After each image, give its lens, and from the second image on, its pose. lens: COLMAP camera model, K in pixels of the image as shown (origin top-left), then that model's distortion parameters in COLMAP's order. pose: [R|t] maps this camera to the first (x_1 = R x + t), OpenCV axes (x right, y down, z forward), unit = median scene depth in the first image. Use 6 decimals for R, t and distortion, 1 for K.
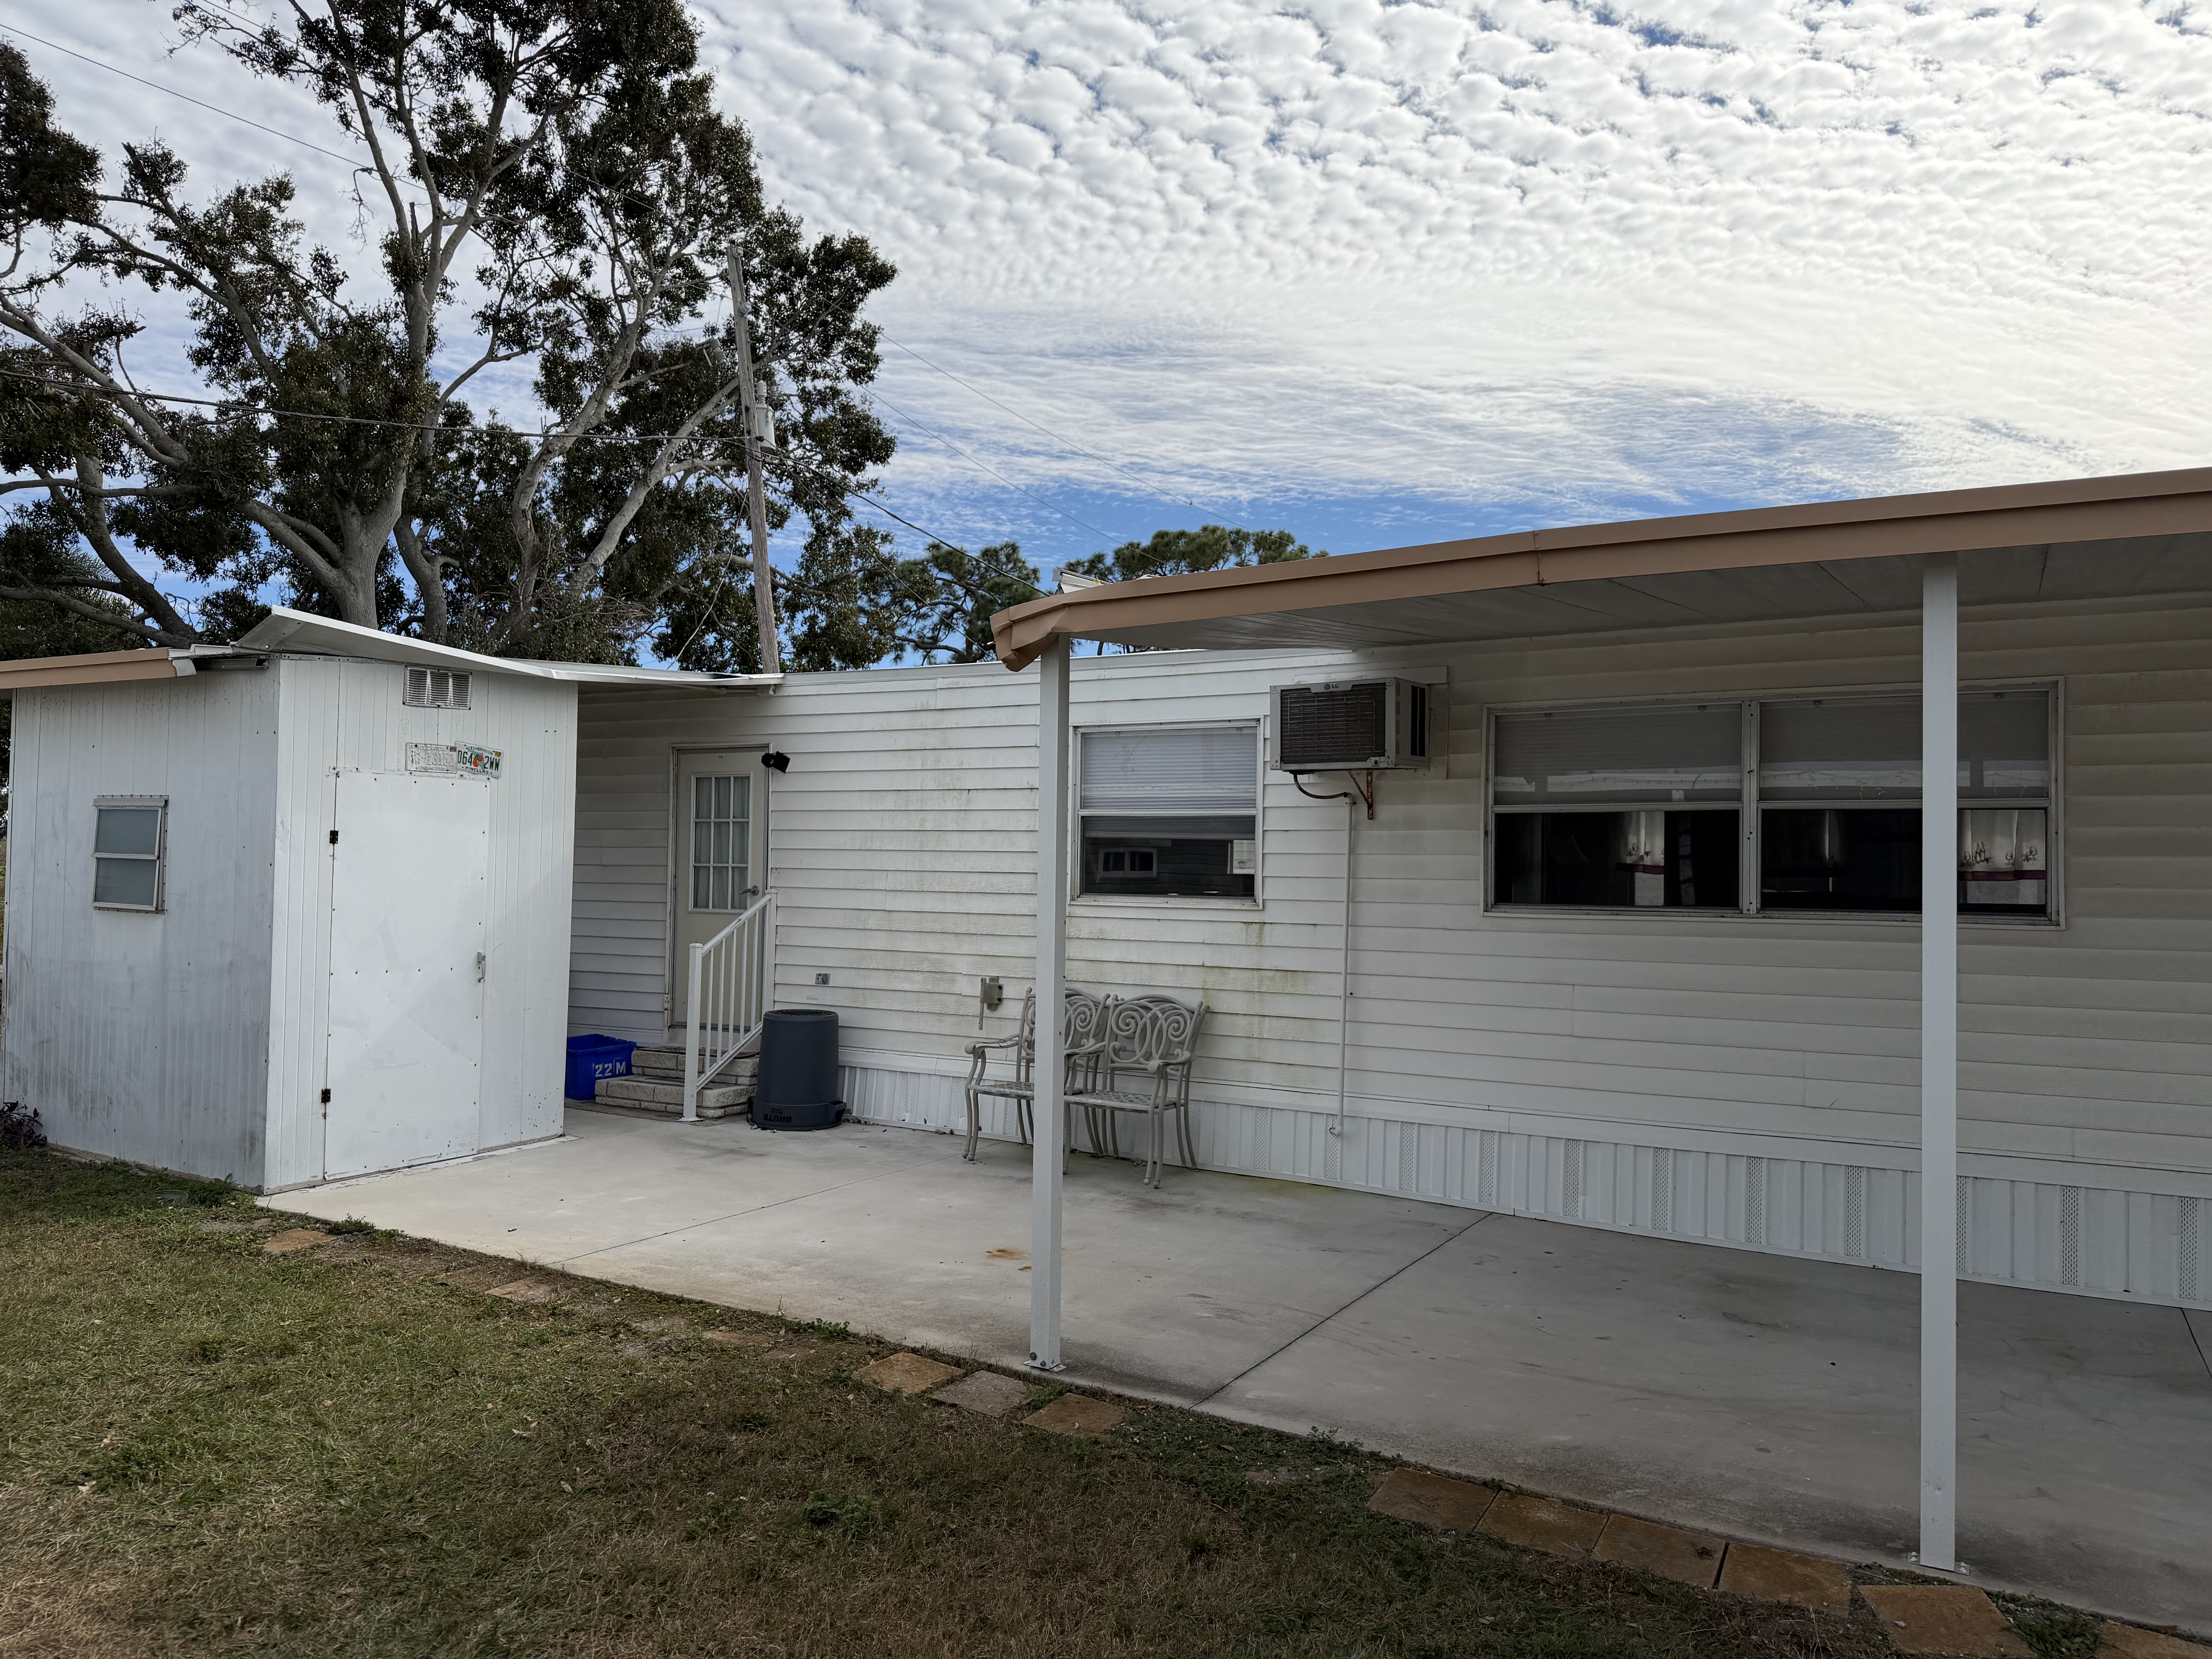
lens RADIAL K [[1544.2, 0, 1106.0], [0, 1544.2, 829.5], [0, 0, 1]] dist [0.074454, -0.070721]
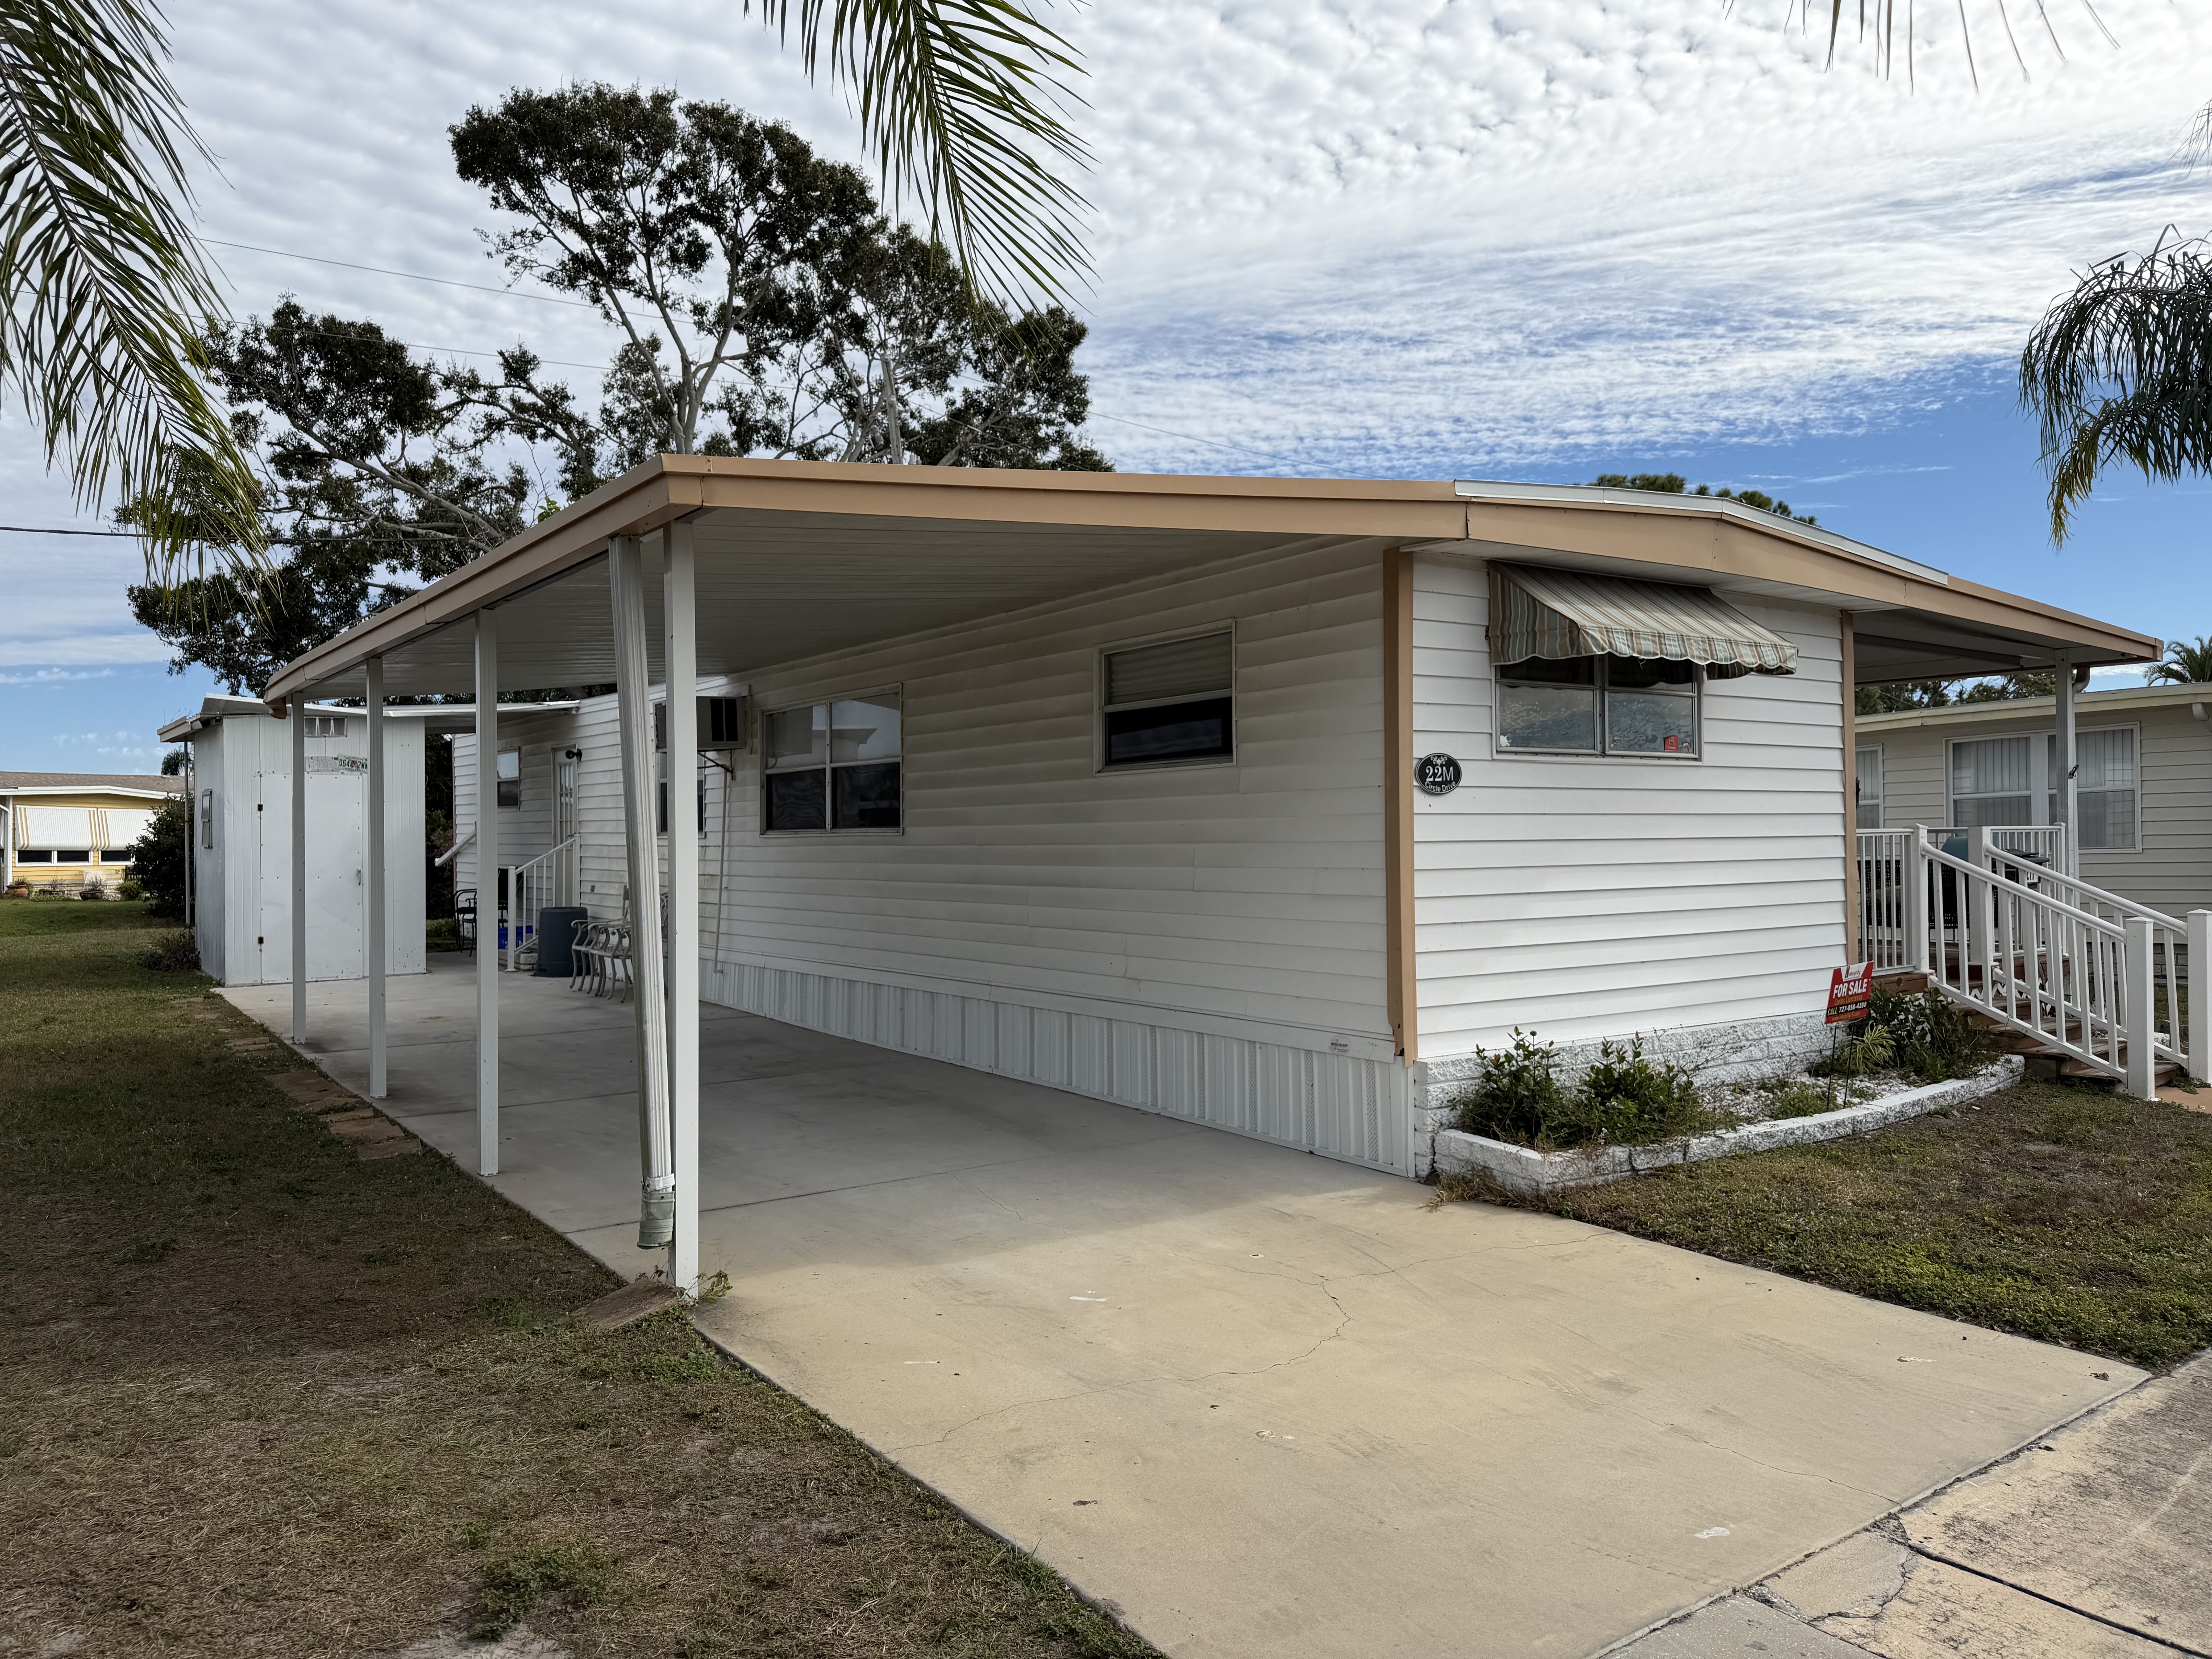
lens RADIAL K [[1545.5, 0, 1135.7], [0, 1545.5, 852.4], [0, 0, 1]] dist [0.010904, -0.008852]
pose [[0.921731, -0.014271, -0.387567, 0.508706], [0.028140, 0.999150, 0.030131, 0.013419], [0.386807, -0.038679, 0.921349, -0.142830]]
